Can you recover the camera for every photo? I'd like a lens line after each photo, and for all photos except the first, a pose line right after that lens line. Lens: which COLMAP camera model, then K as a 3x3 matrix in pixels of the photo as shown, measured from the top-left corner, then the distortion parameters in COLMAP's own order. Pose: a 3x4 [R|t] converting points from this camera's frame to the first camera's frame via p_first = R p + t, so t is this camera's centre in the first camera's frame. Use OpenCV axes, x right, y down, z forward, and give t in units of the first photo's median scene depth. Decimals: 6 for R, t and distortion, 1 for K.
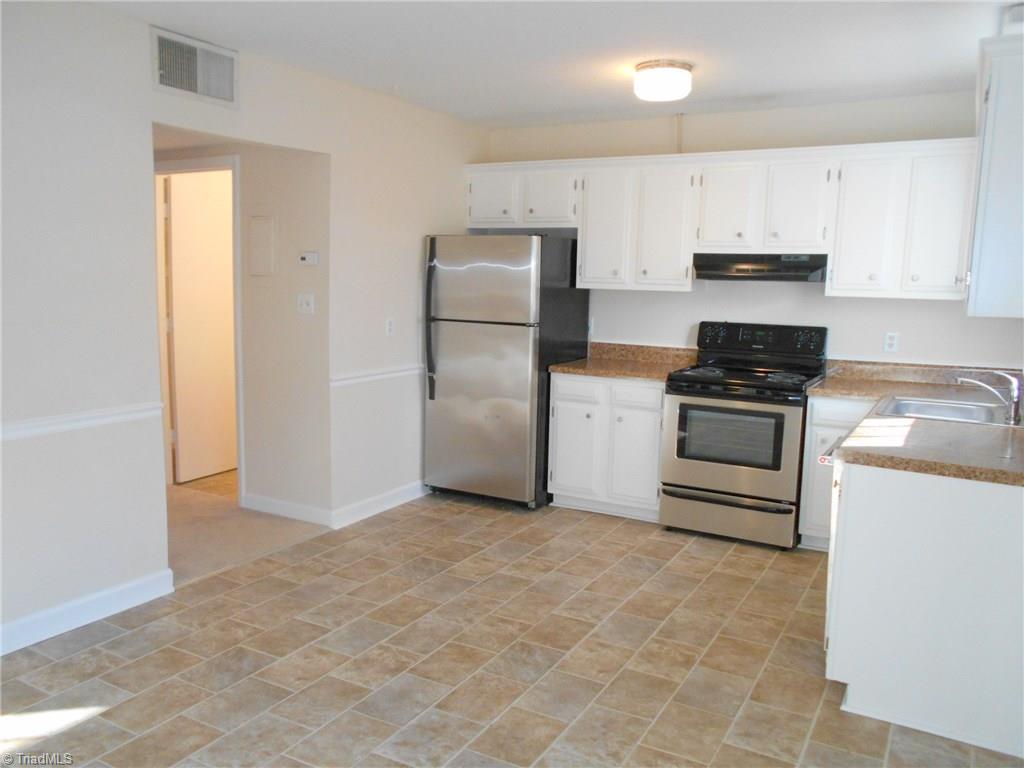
lens RADIAL K [[806.6, 0, 512.9], [0, 806.6, 382.9], [0, 0, 1]] dist [0.010789, -0.000877]
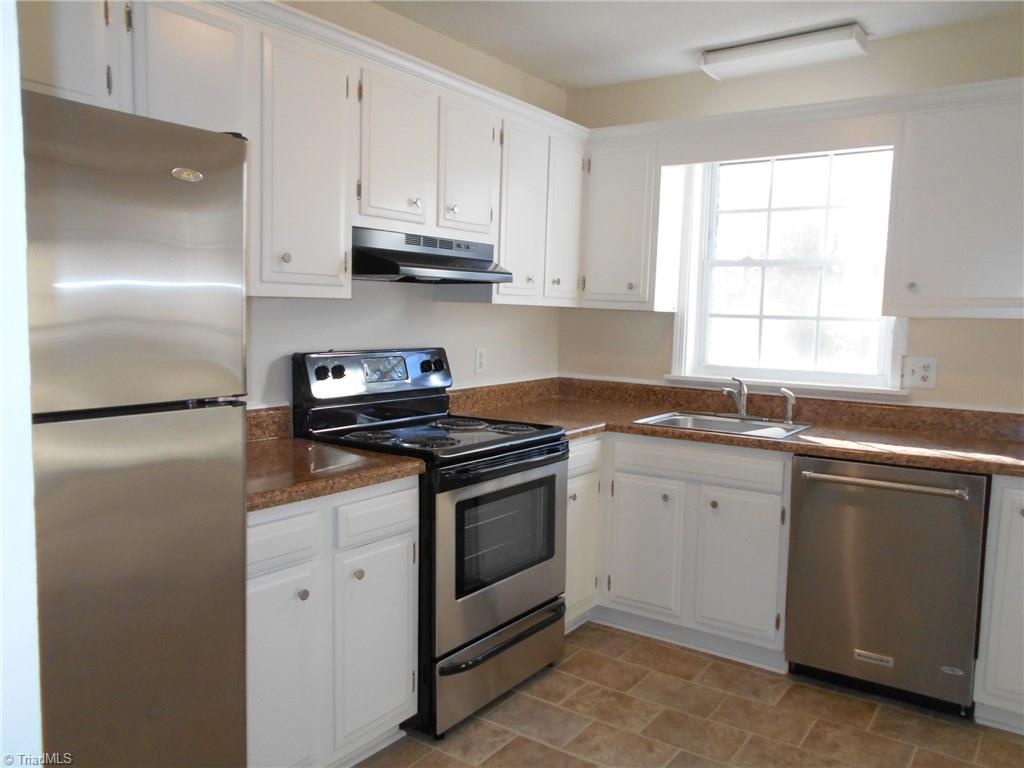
lens RADIAL K [[806.6, 0, 514.6], [0, 806.6, 388.8], [0, 0, 1]] dist [0.010789, -0.000877]
pose [[0.082706, -0.118533, 0.989500, -0.354963], [0.106577, 0.988259, 0.109476, -0.117430], [-0.990859, 0.096403, 0.094367, 0.984881]]
